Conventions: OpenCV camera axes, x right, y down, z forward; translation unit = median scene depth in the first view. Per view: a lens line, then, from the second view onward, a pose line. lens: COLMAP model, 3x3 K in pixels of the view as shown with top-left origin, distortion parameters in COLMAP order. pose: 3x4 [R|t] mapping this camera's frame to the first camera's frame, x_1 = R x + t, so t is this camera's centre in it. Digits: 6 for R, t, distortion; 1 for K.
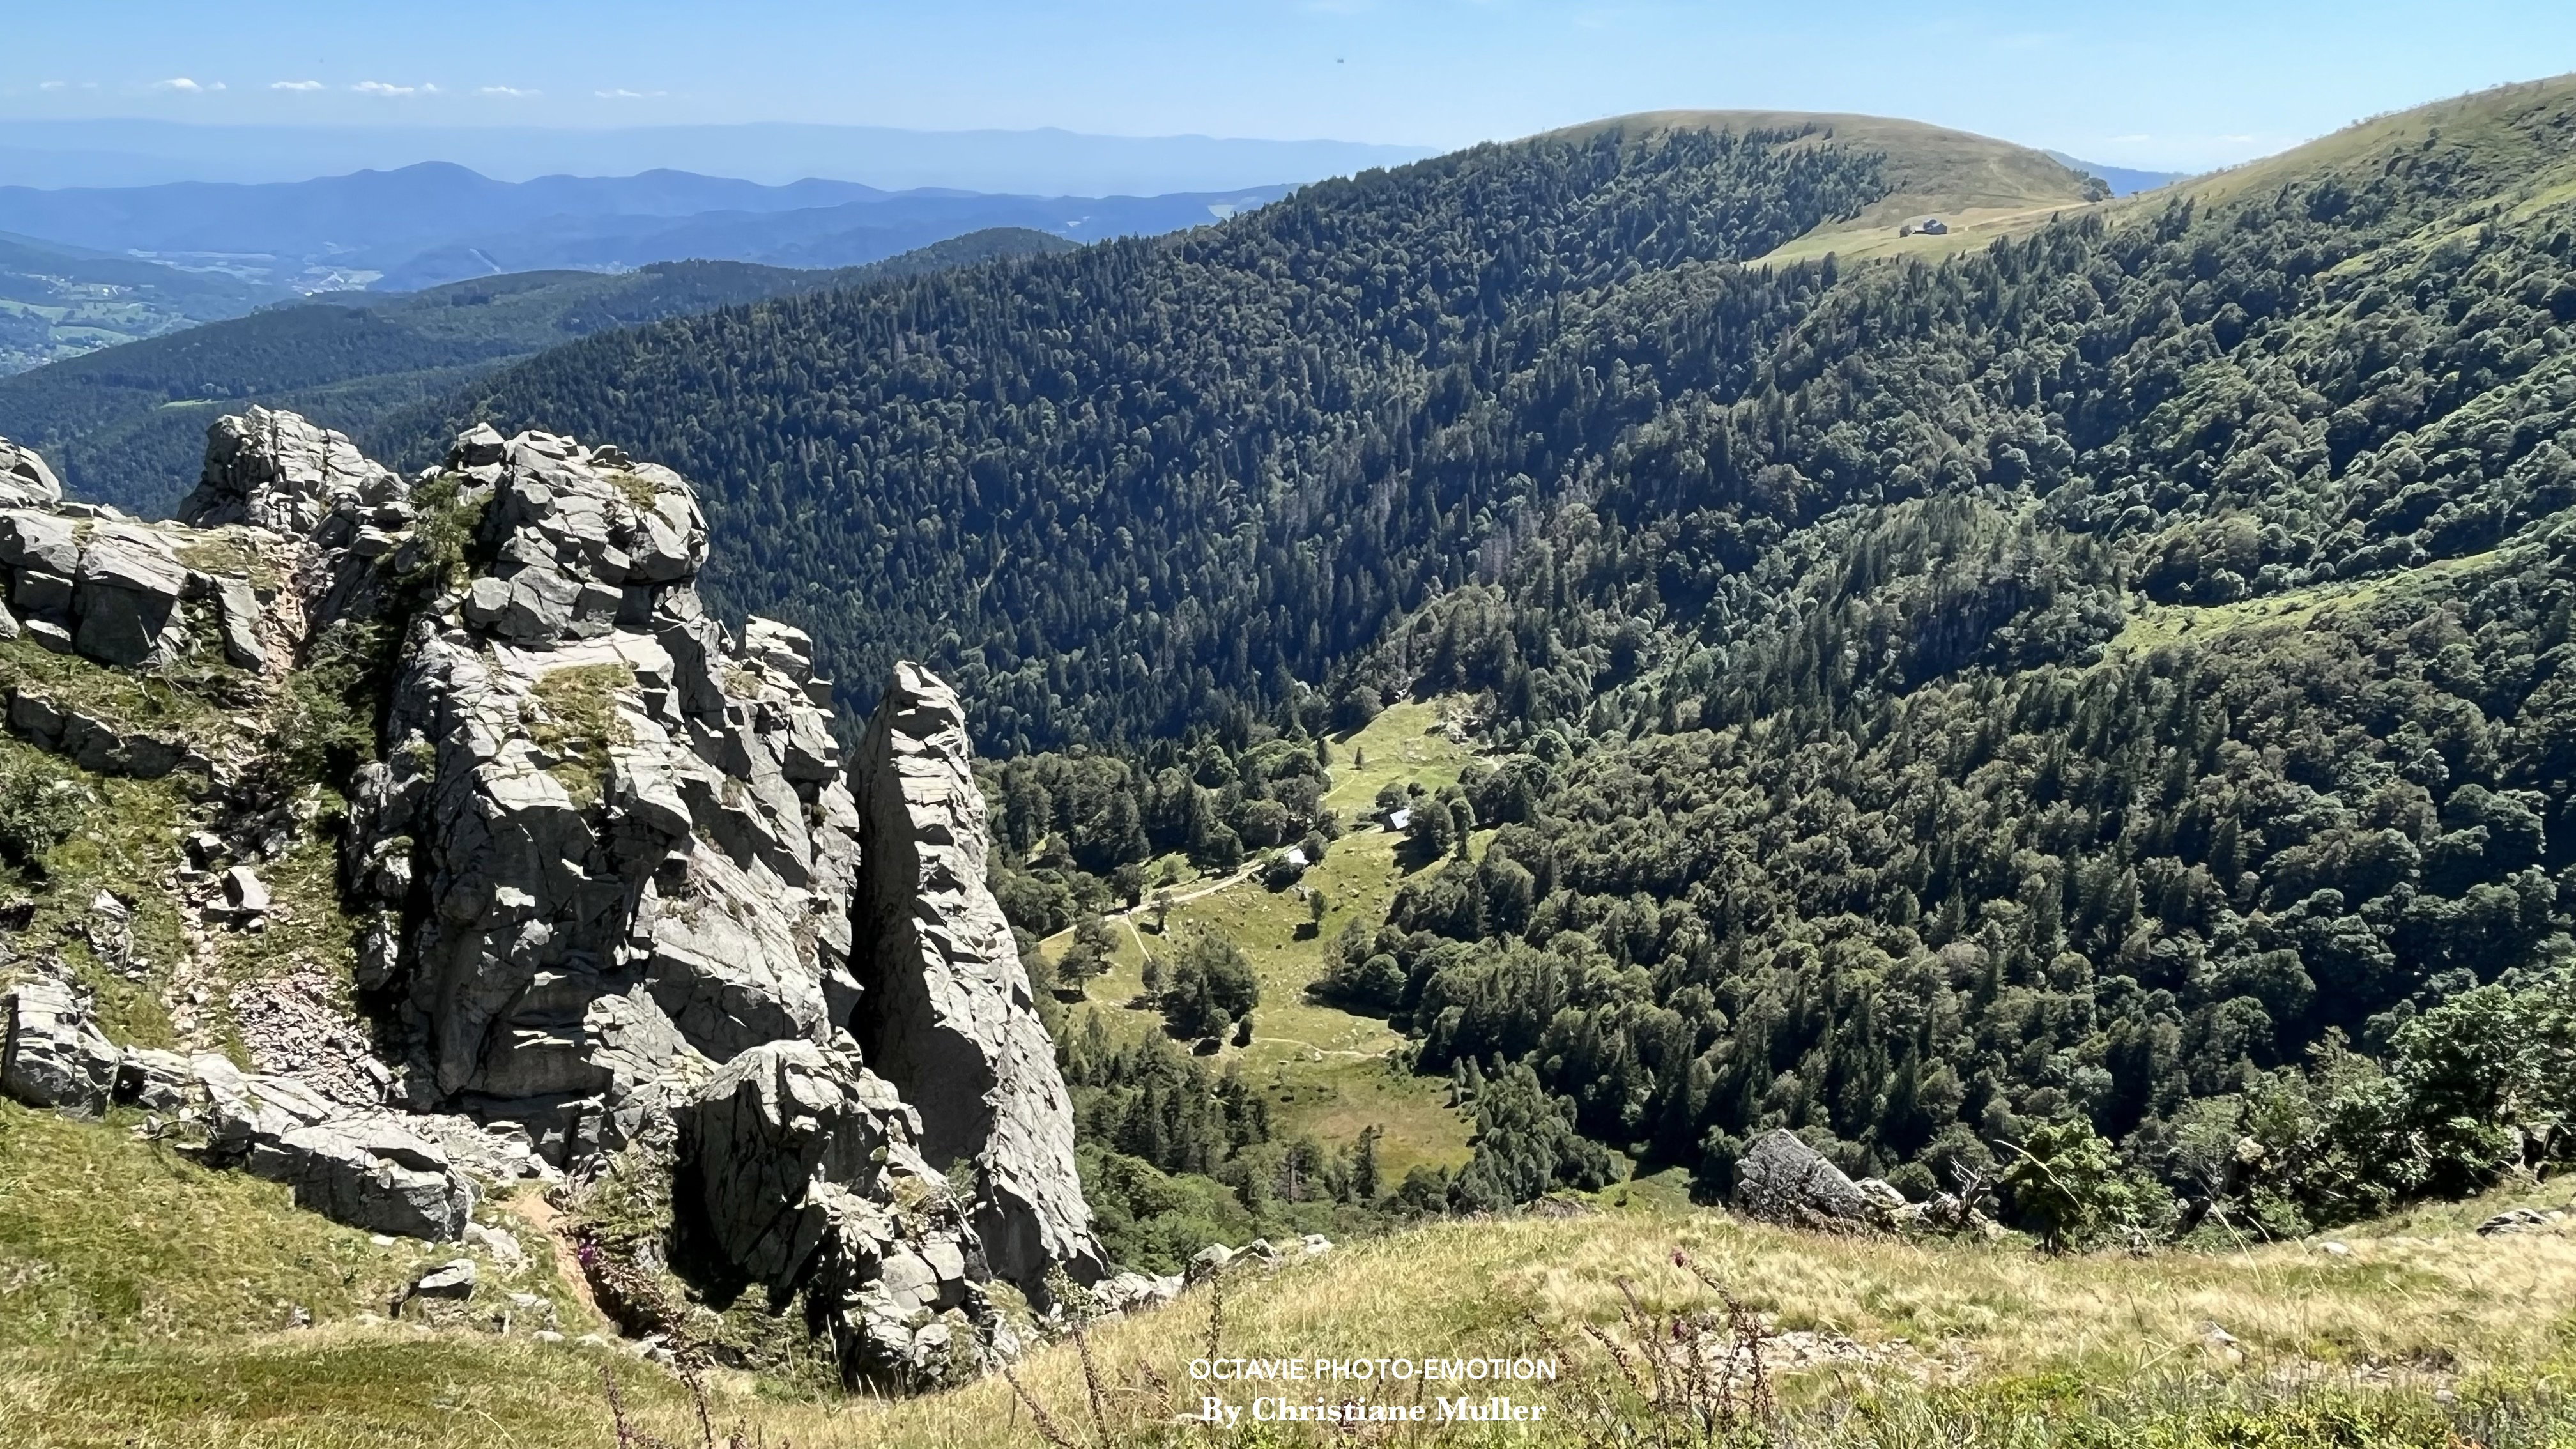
lens RADIAL K [[1836.7, 0, 1269.1], [0, 1836.7, 765.9], [0, 0, 1]] dist [0.000315, -0.004955]
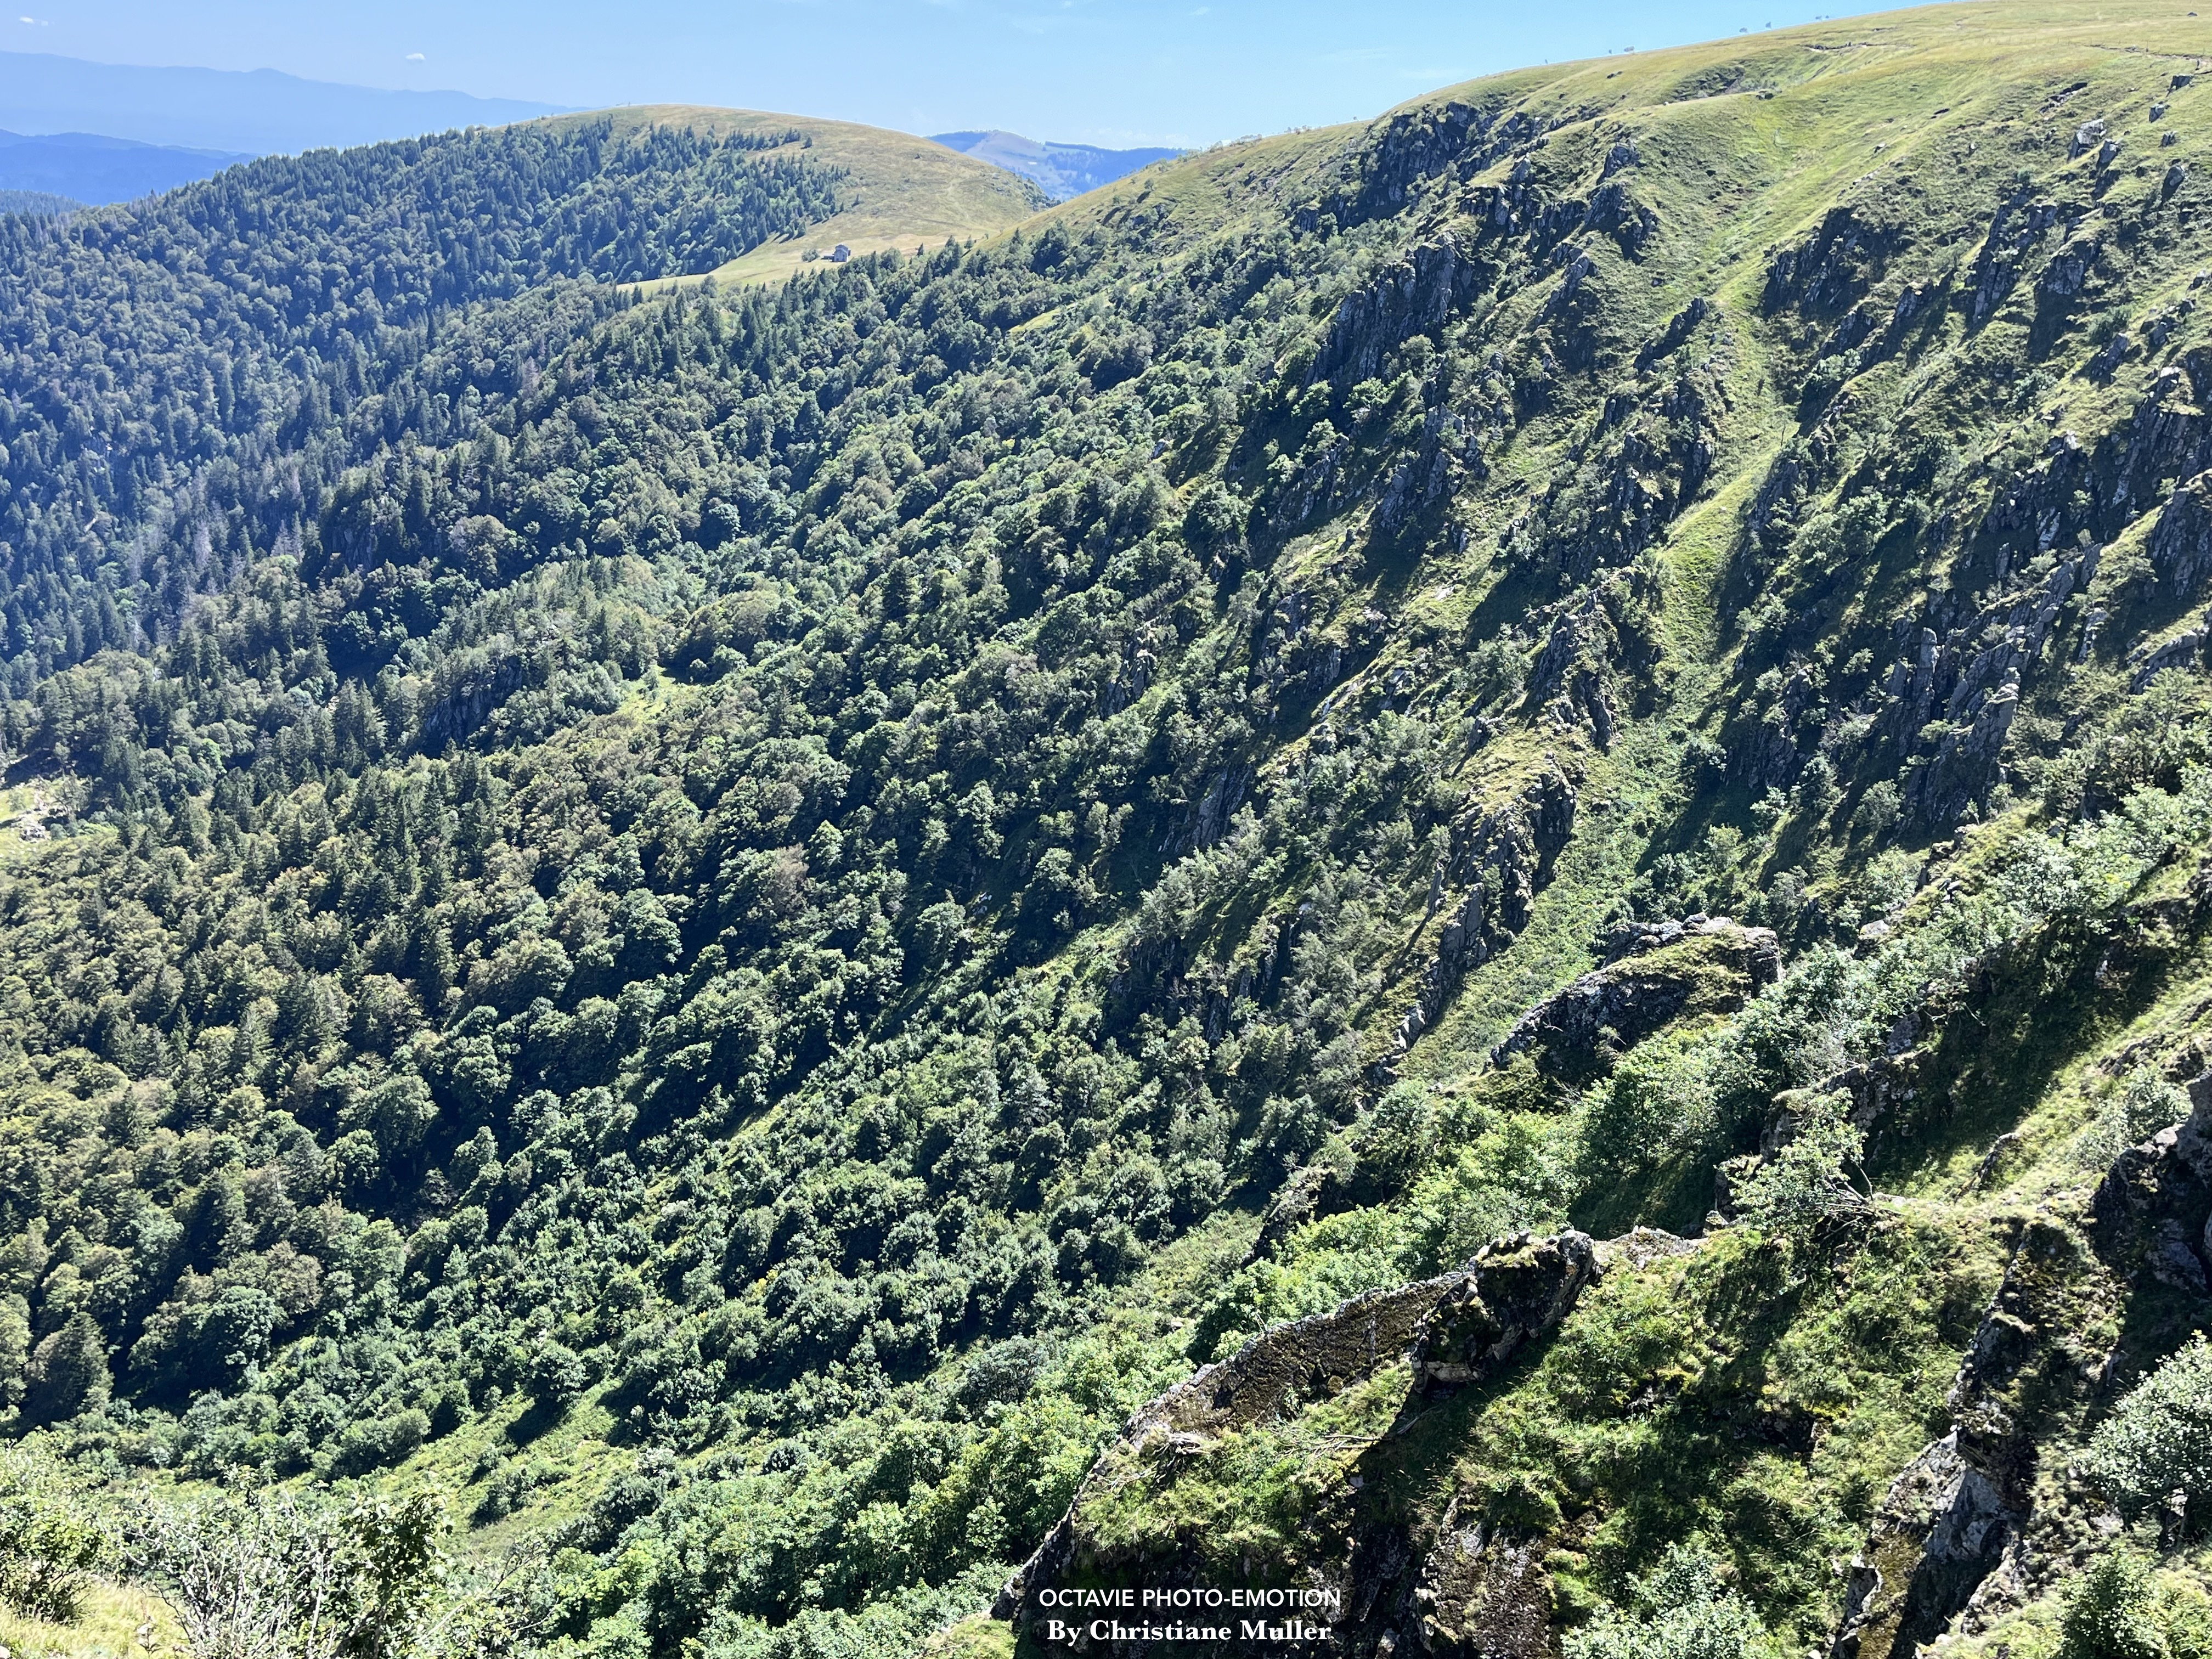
lens RADIAL K [[2029.7, 0, 1106.0], [0, 2029.7, 829.5], [0, 0, 1]] dist [0.041342, -0.023687]
pose [[0.967665, -0.025261, 0.250973, 0.337049], [0.023922, 0.999679, 0.008385, -0.012867], [-0.251104, -0.002110, 0.967958, -0.042463]]
